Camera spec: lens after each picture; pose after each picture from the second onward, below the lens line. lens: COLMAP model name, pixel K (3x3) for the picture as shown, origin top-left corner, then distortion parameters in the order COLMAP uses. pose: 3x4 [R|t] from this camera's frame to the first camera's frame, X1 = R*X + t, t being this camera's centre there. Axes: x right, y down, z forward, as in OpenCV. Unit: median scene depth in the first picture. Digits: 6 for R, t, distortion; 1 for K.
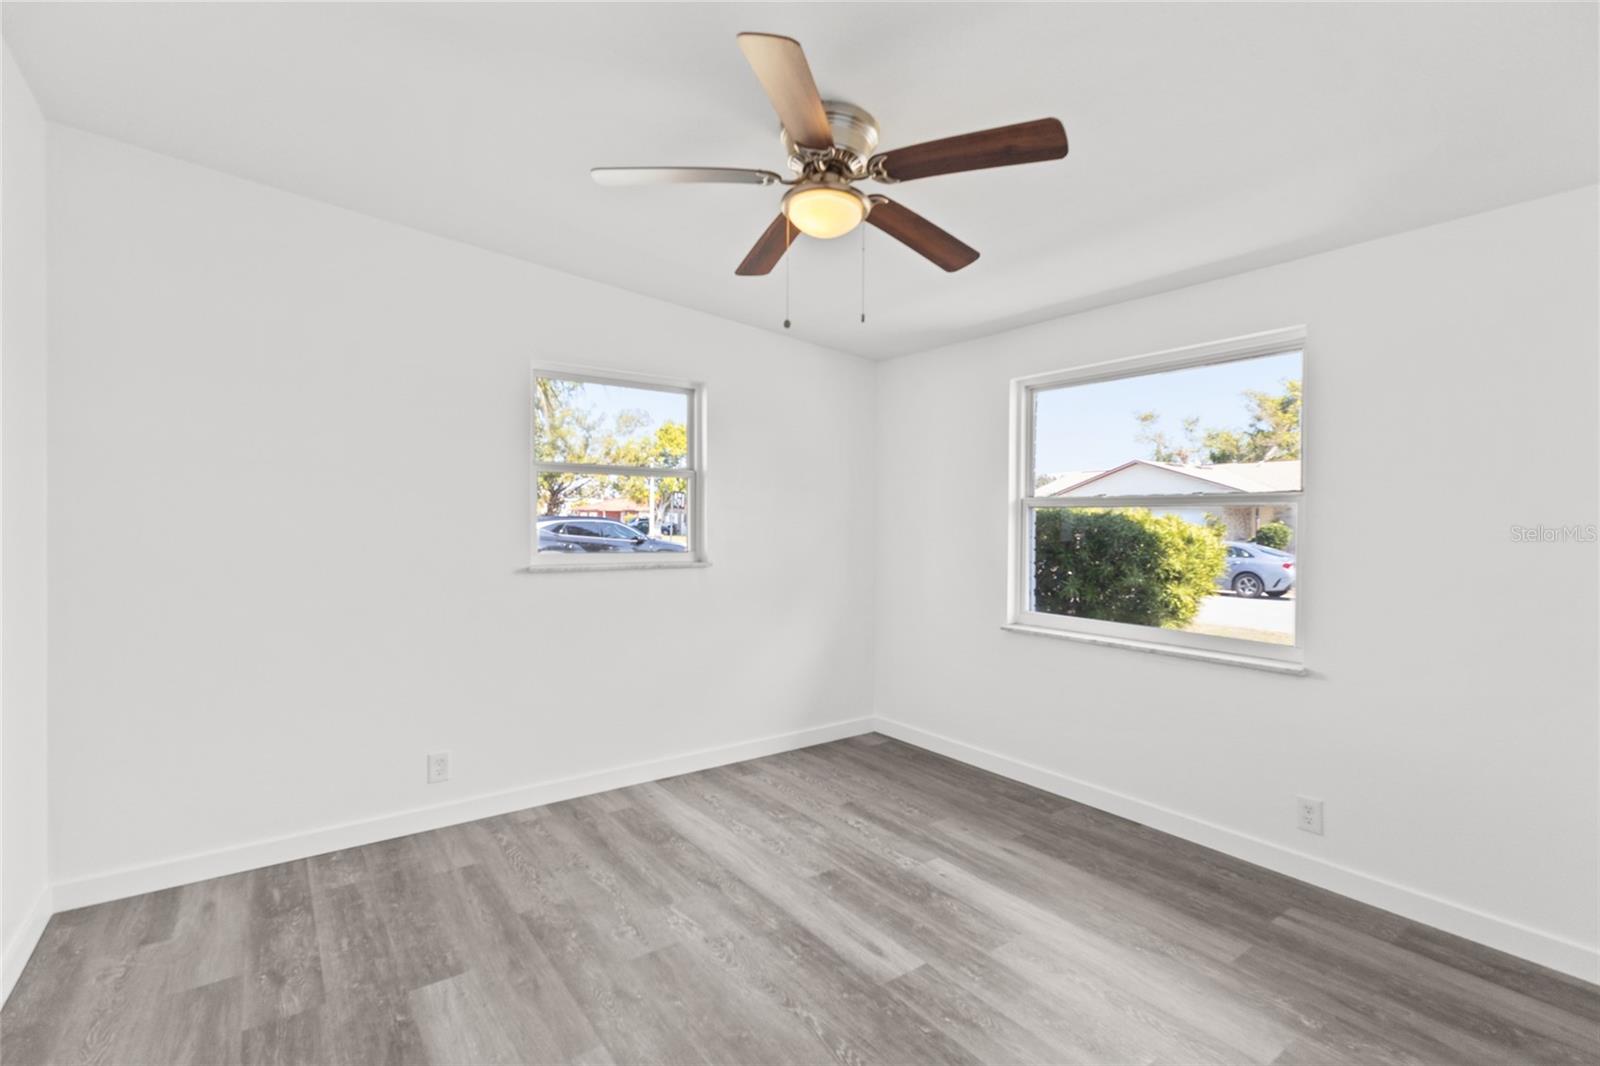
lens RADIAL K [[739.5, 0, 799.7], [0, 739.5, 542.8], [0, 0, 1]] dist [0.000636, 0.000513]
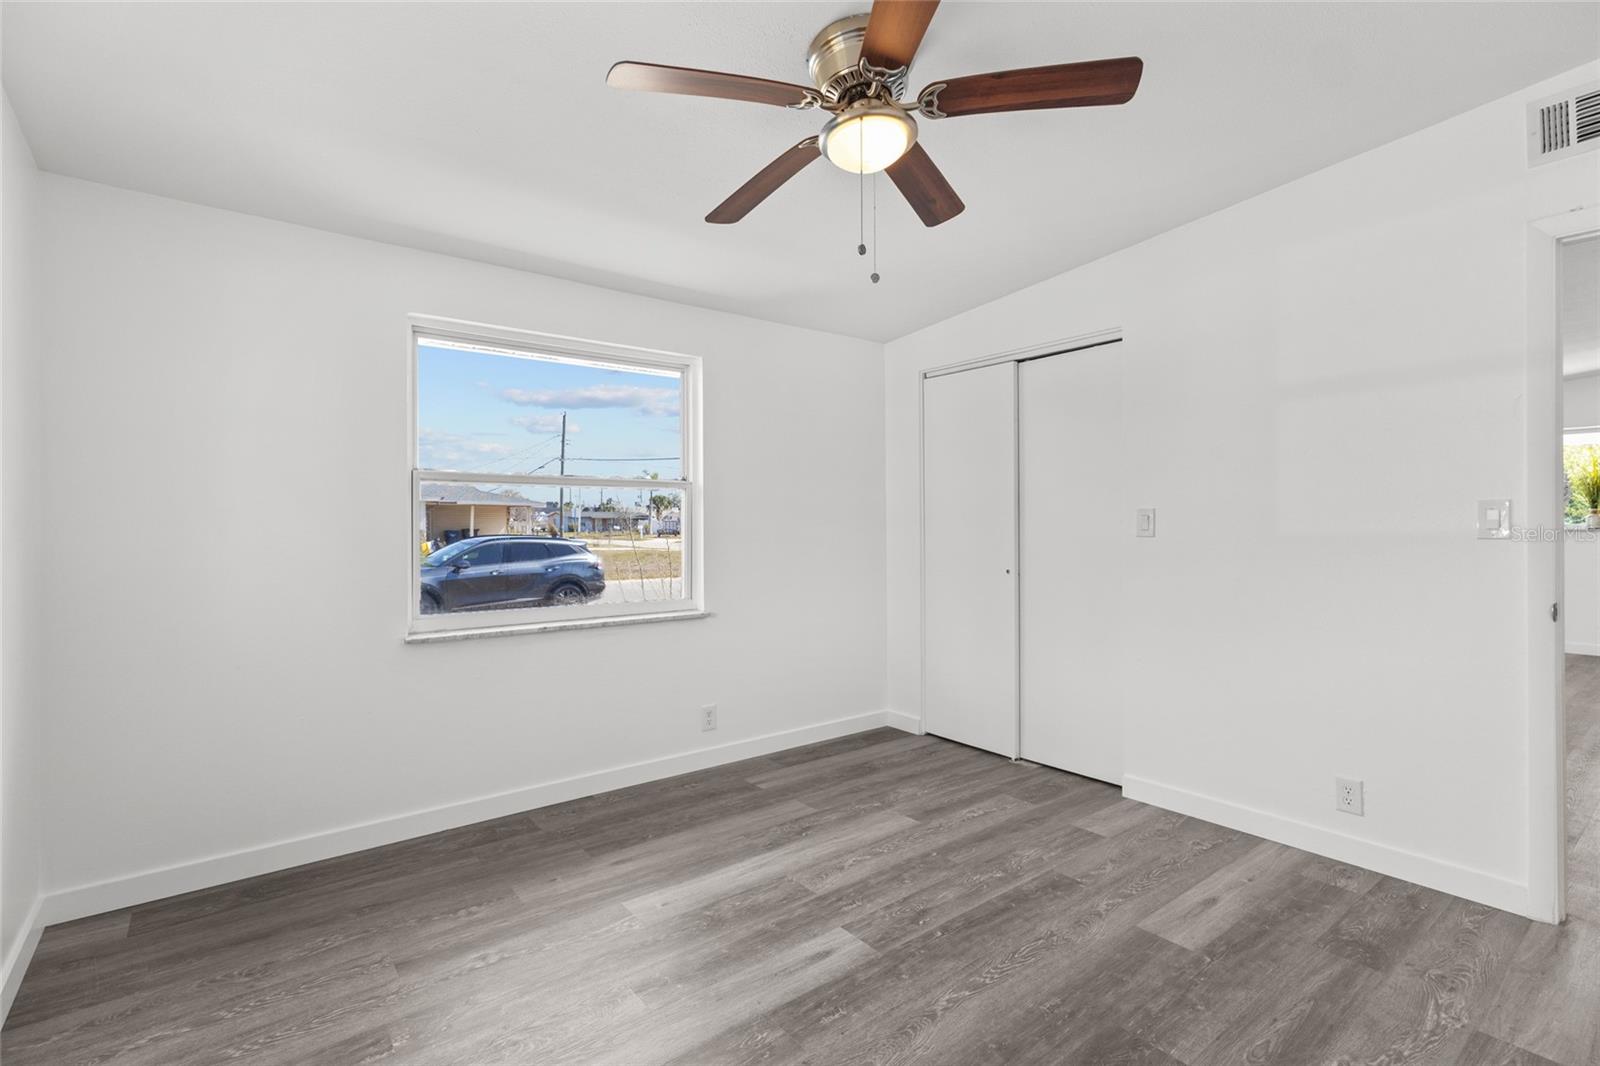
lens RADIAL K [[739.5, 0, 798.3], [0, 739.5, 537.5], [0, 0, 1]] dist [0.000636, 0.000513]
pose [[-0.036220, -0.025325, 0.999023, -0.683952], [0.033156, 0.999098, 0.026529, 0.005041], [-0.998794, 0.034085, -0.035347, 0.889814]]
